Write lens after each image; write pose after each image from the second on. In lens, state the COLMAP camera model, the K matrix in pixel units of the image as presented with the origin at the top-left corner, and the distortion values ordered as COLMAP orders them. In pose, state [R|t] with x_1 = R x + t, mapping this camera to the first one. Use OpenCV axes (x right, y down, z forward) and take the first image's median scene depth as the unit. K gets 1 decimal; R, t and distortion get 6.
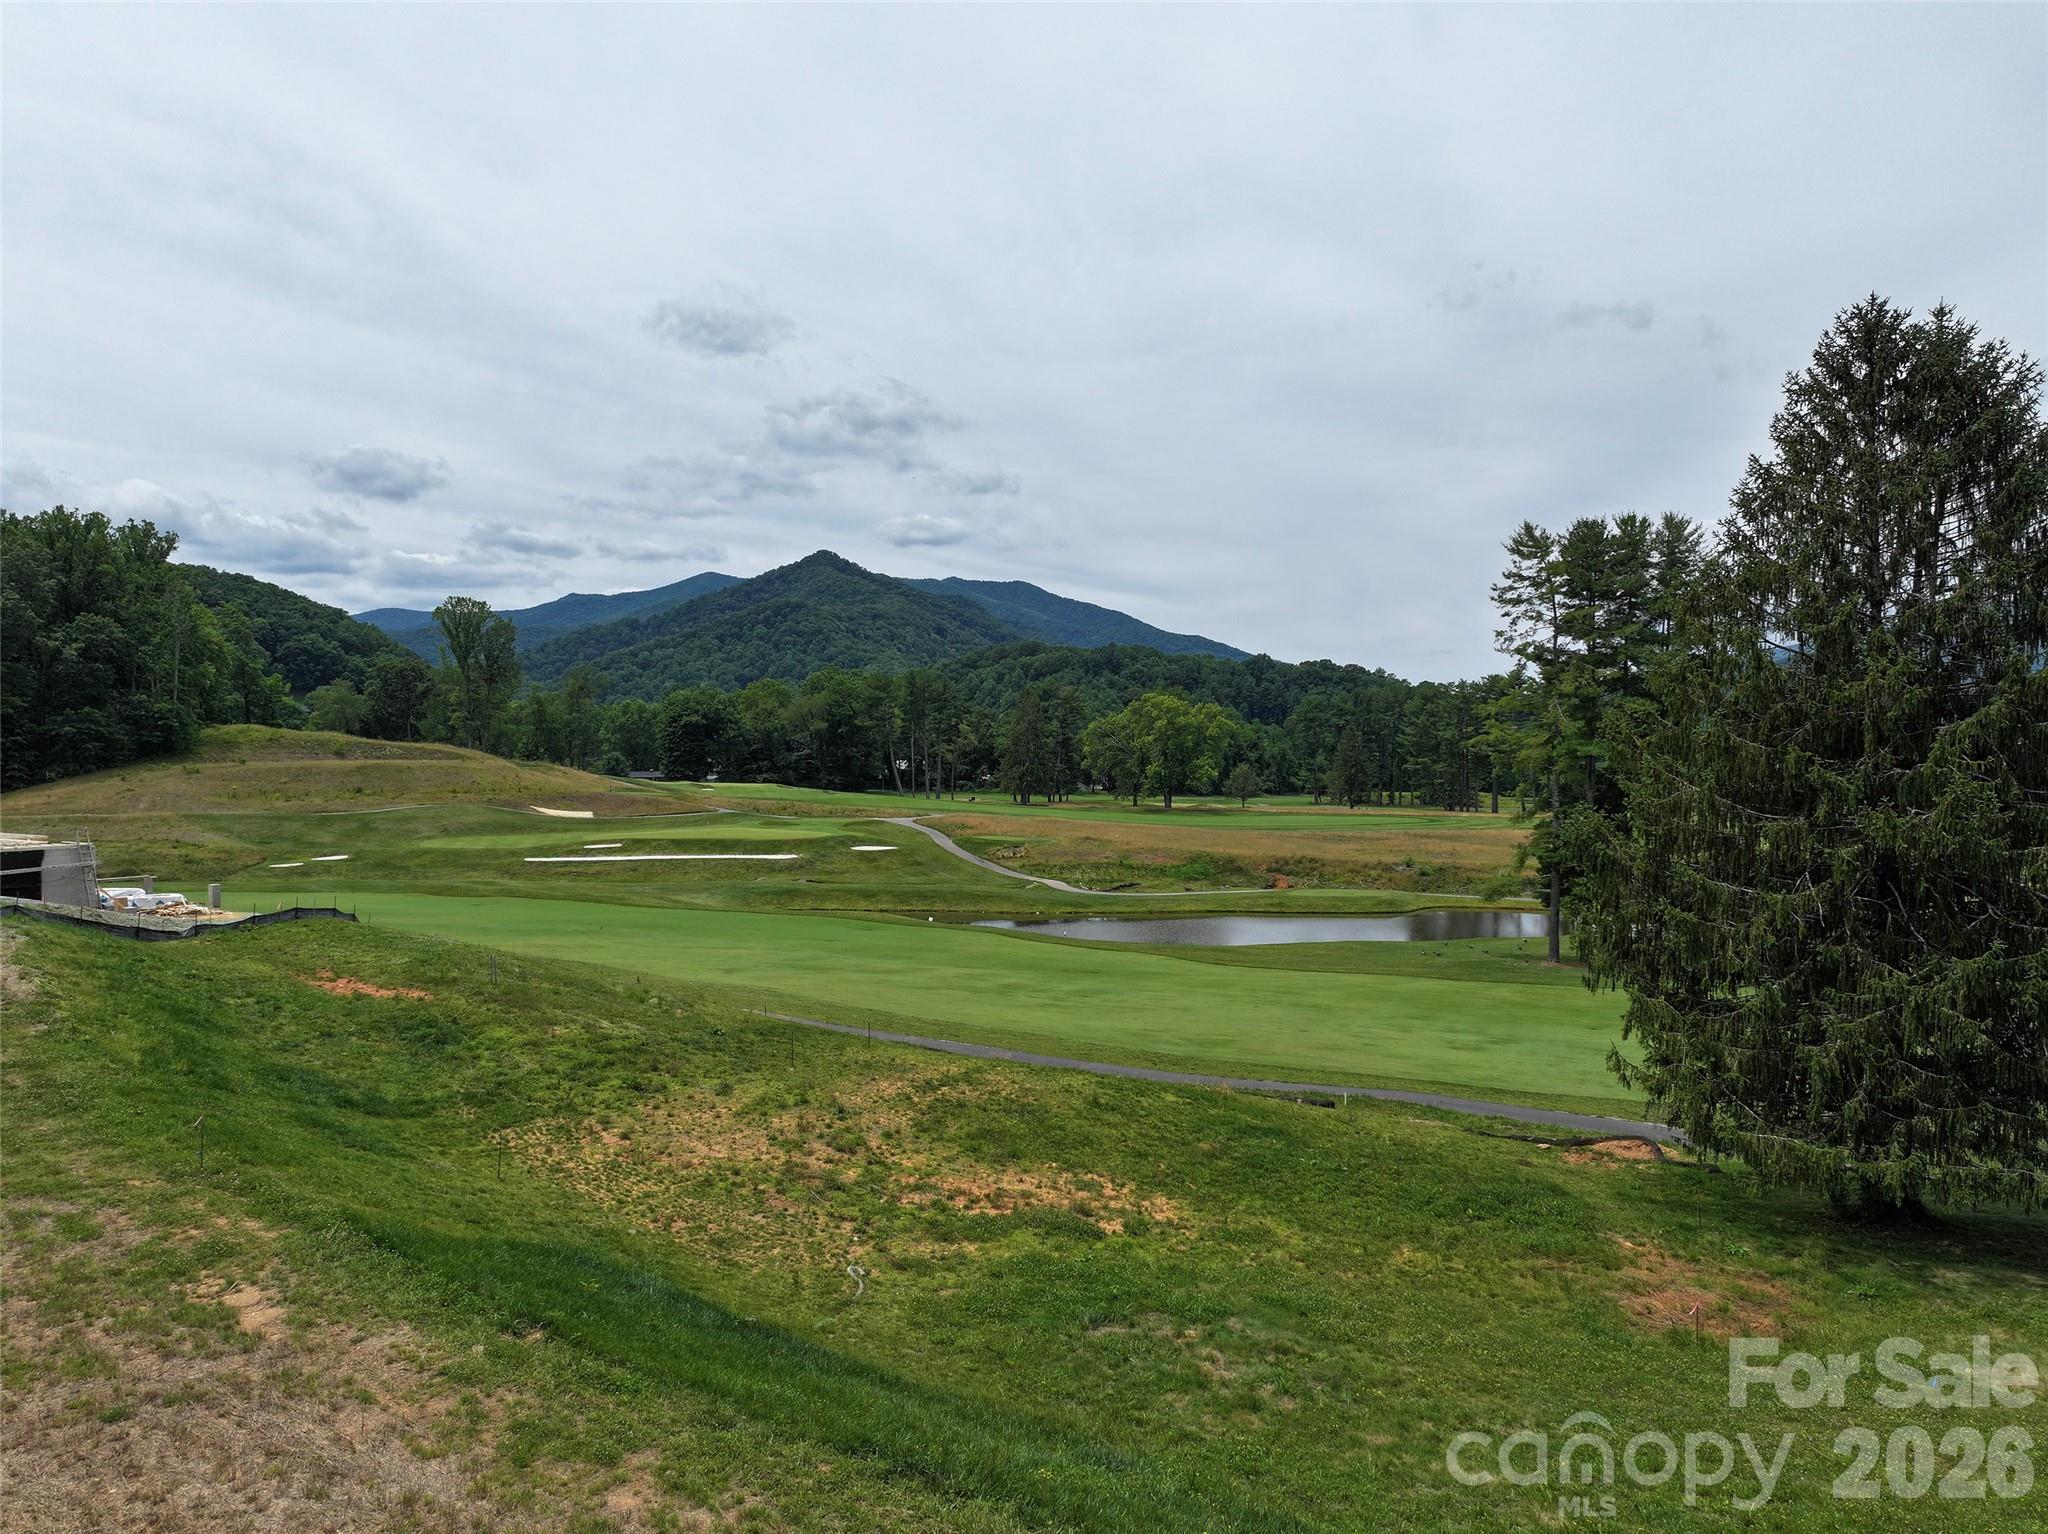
lens RADIAL K [[1434.6, 0, 1038.6], [0, 1434.6, 764.5], [0, 0, 1]] dist [-0.002099, 0.017549]
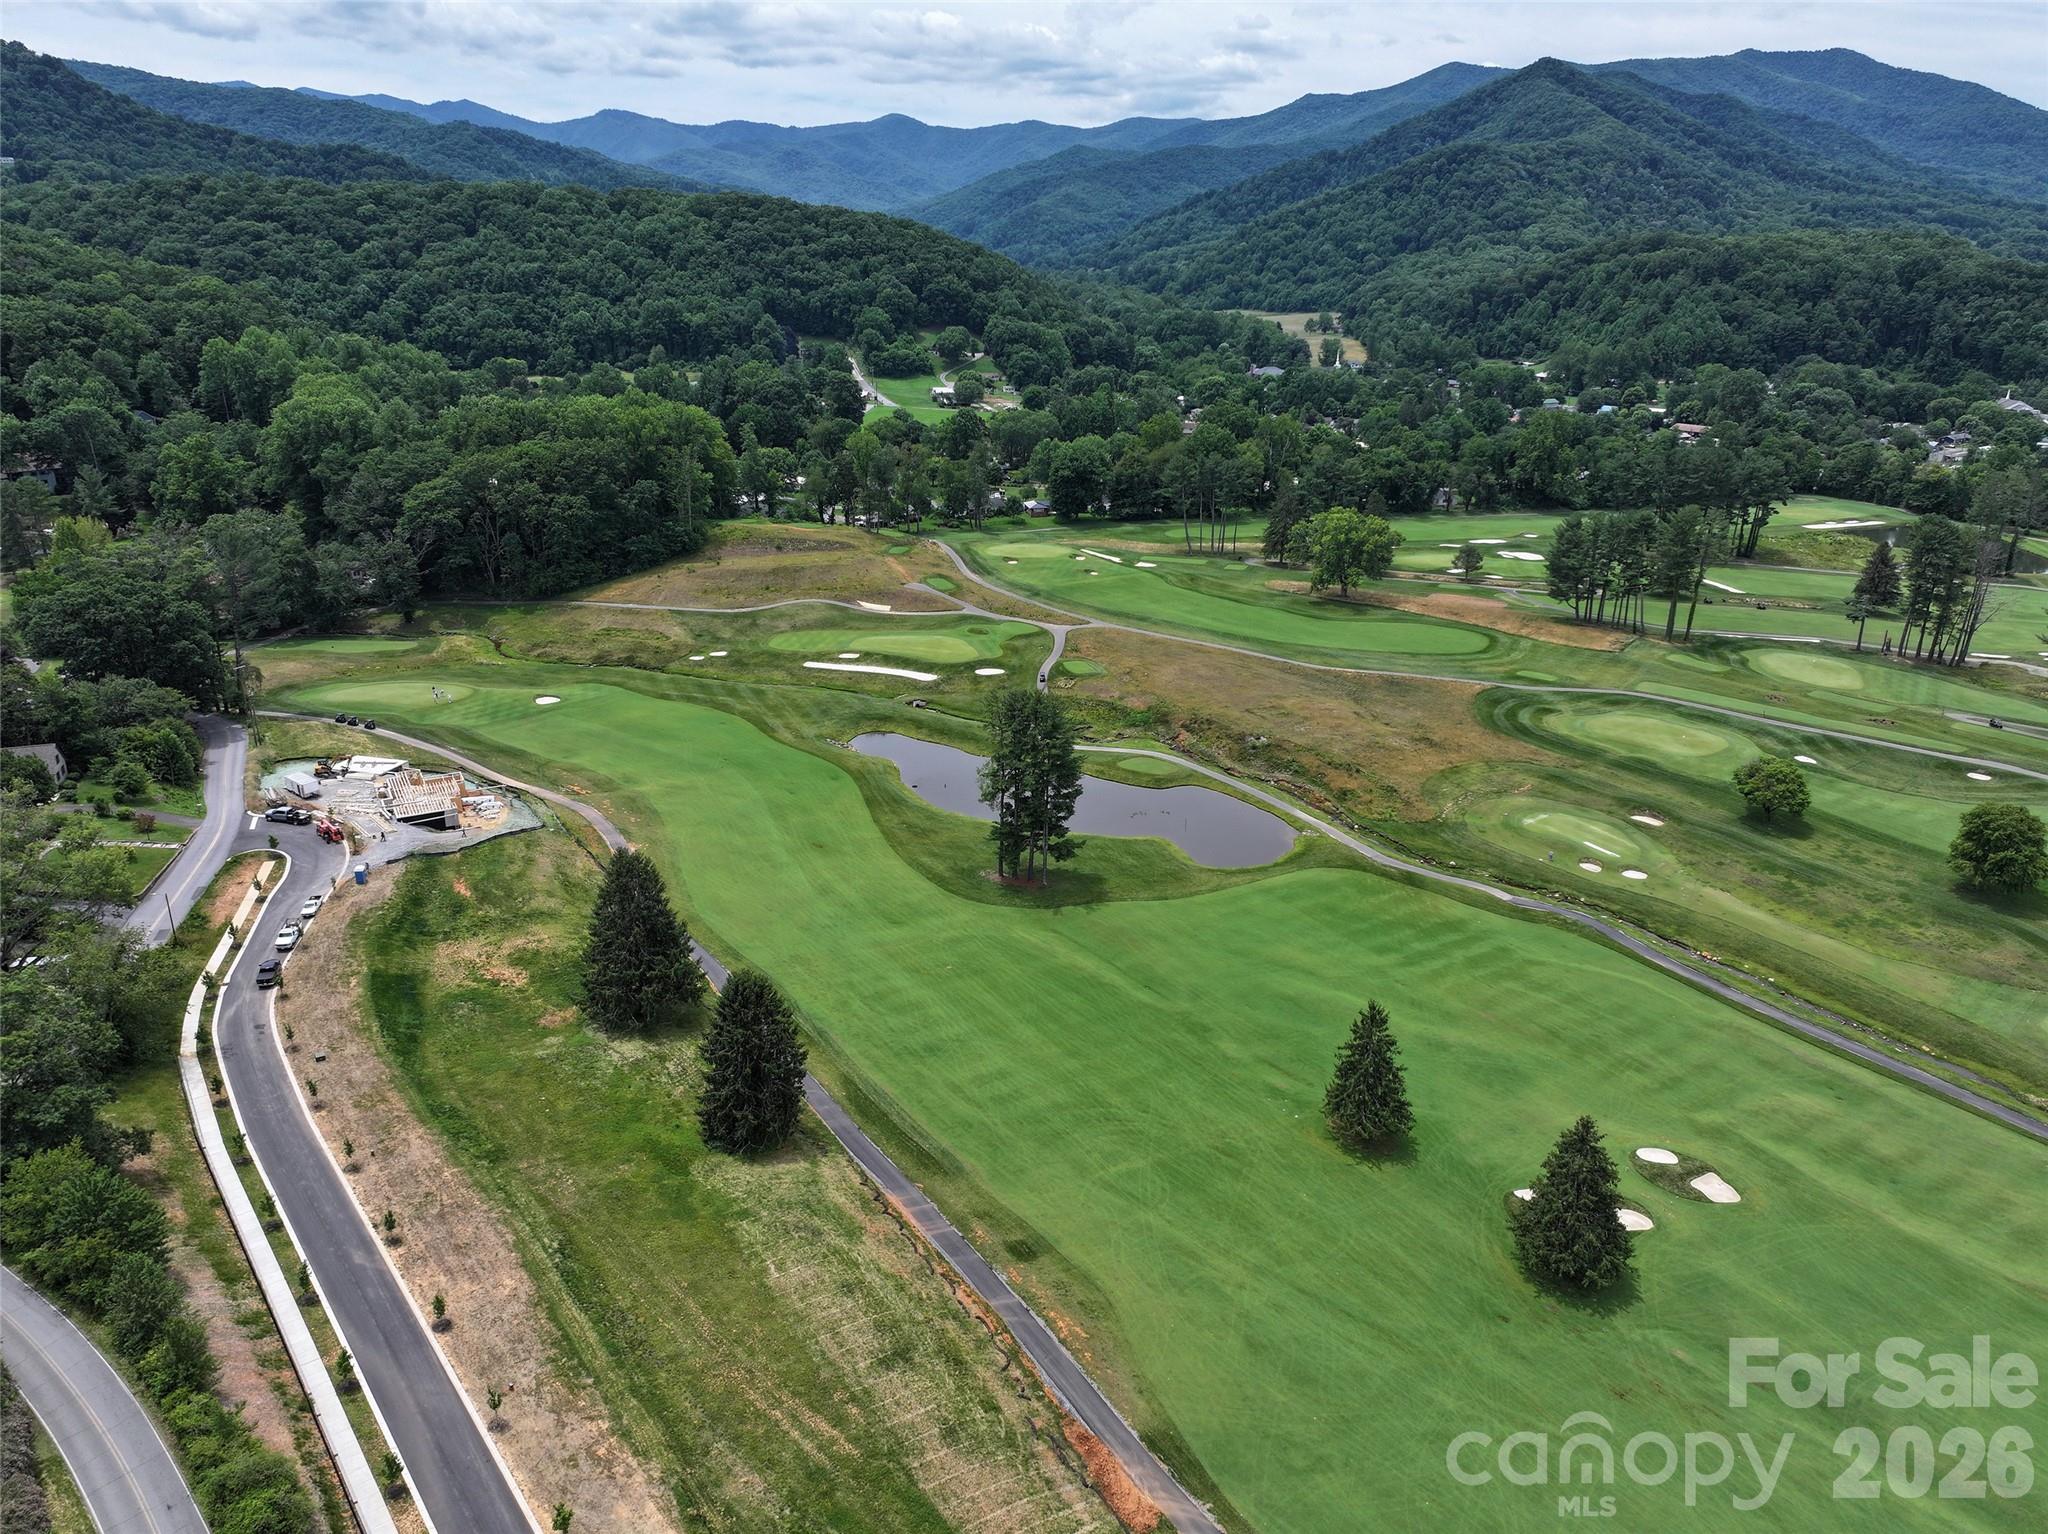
lens RADIAL K [[1434.6, 0, 1033.1], [0, 1434.6, 753.4], [0, 0, 1]] dist [-0.002099, 0.017549]
pose [[0.878375, 0.156851, -0.451503, 0.124445], [-0.004455, 0.947268, 0.320413, -0.068835], [0.477951, -0.279431, 0.832755, -0.072378]]
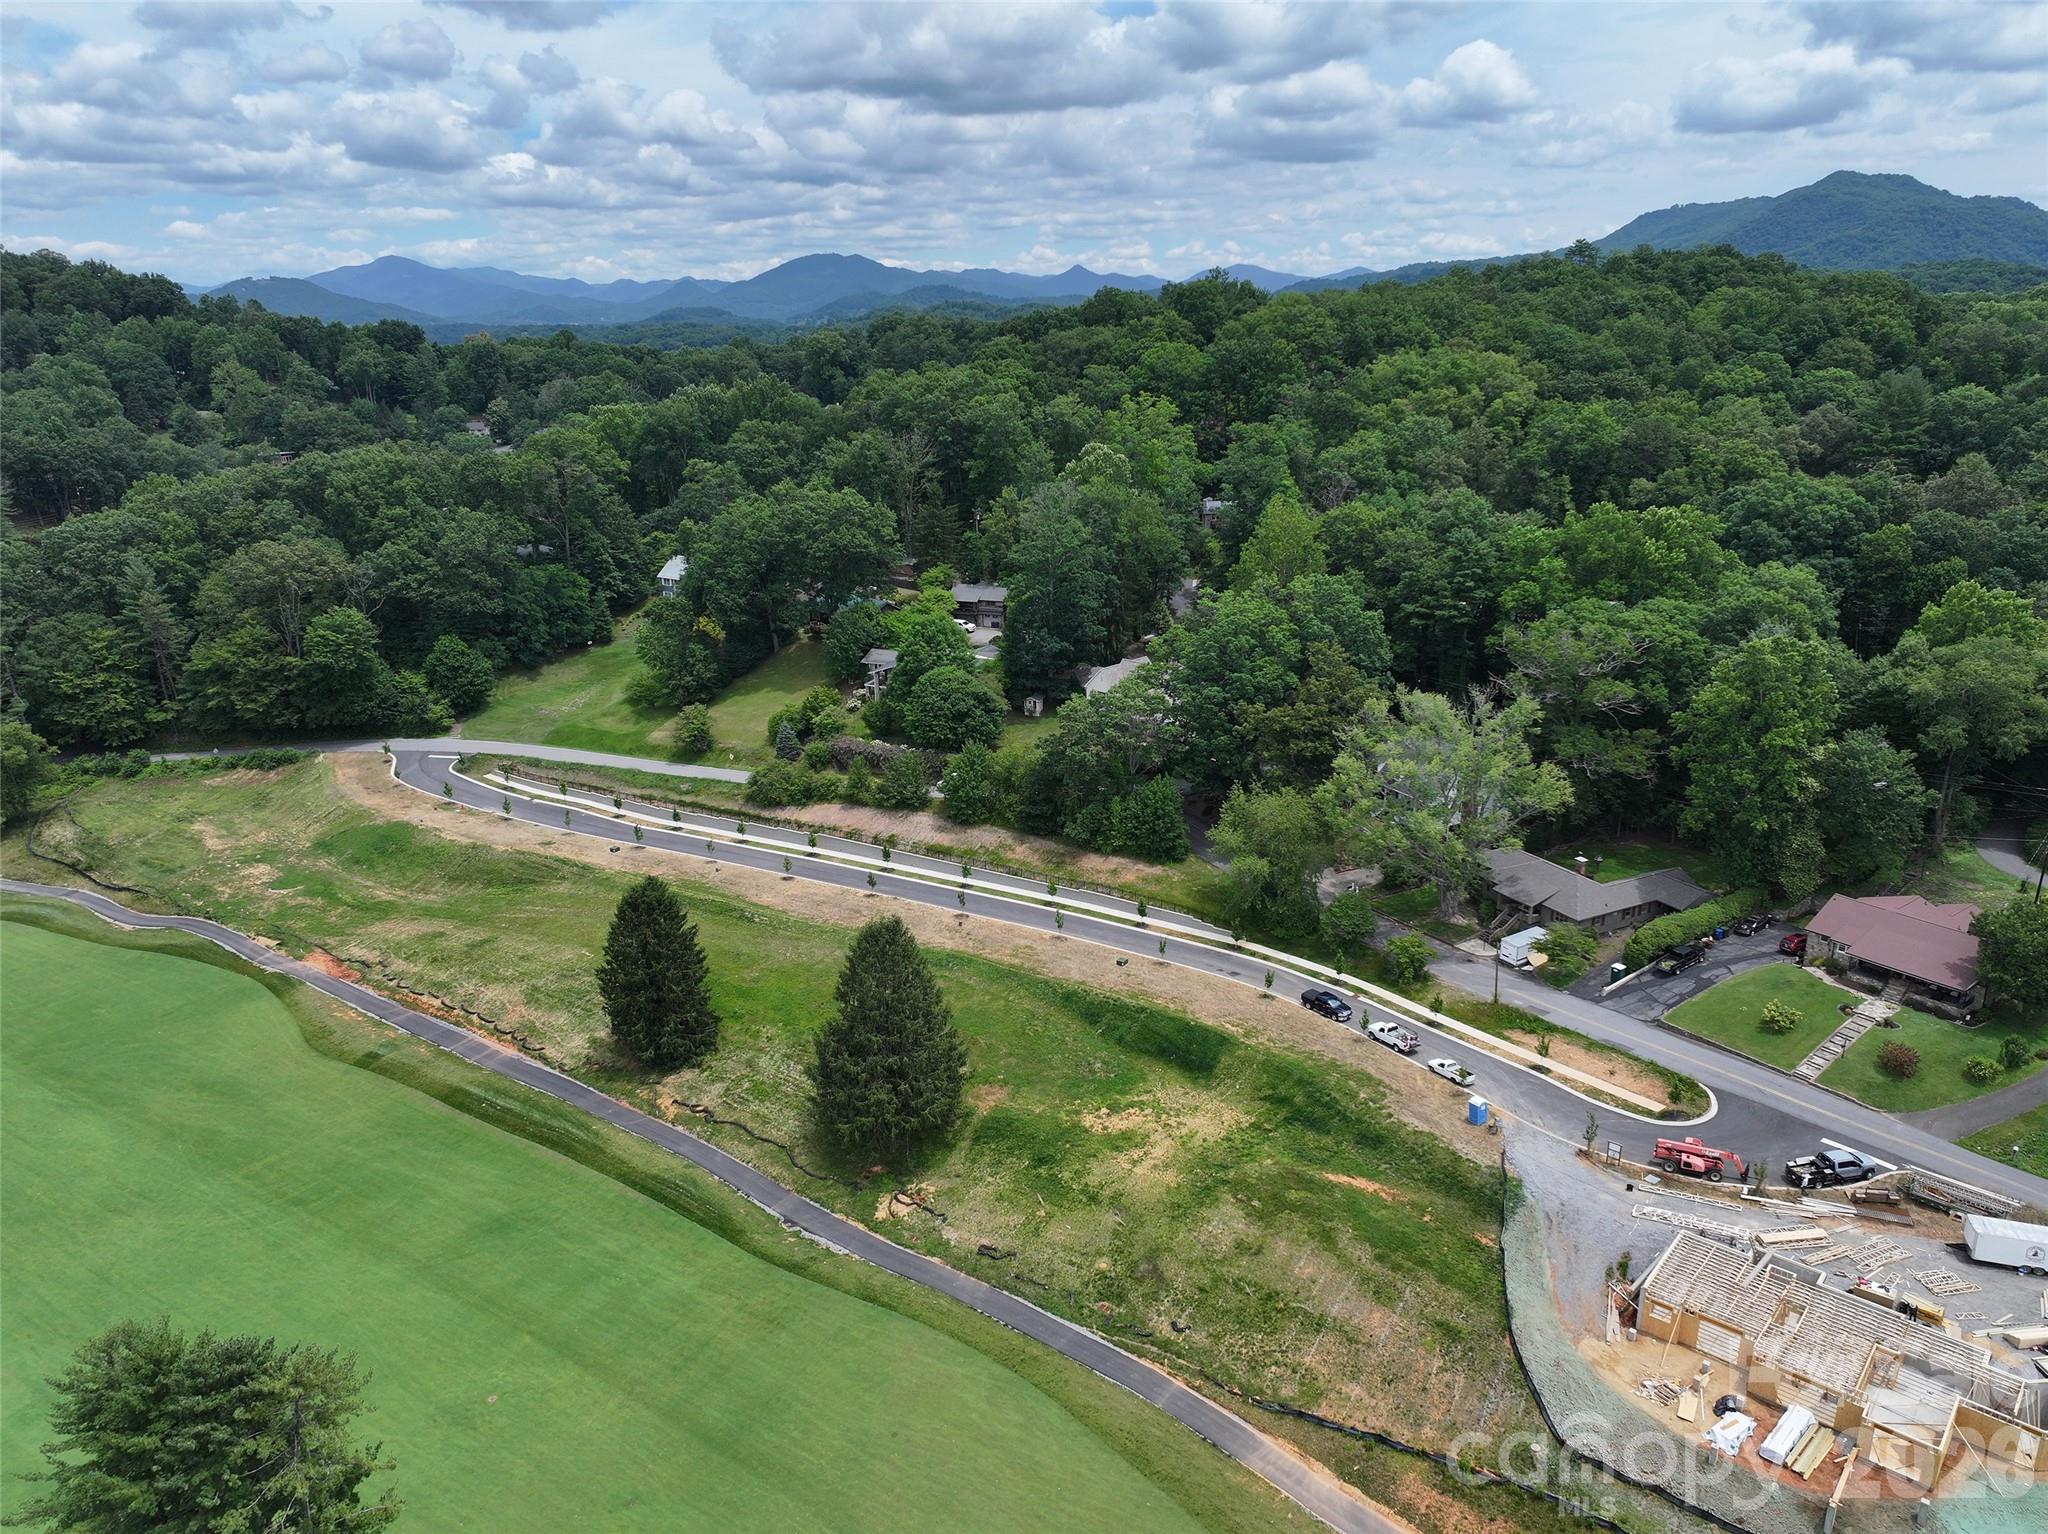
lens RADIAL K [[1434.6, 0, 1027.9], [0, 1434.6, 775.2], [0, 0, 1]] dist [-0.002099, 0.017549]
pose [[-0.989840, -0.028223, 0.139359, -0.008529], [0.018720, 0.945705, 0.324488, -0.058374], [-0.140951, 0.323799, -0.935568, 0.134636]]
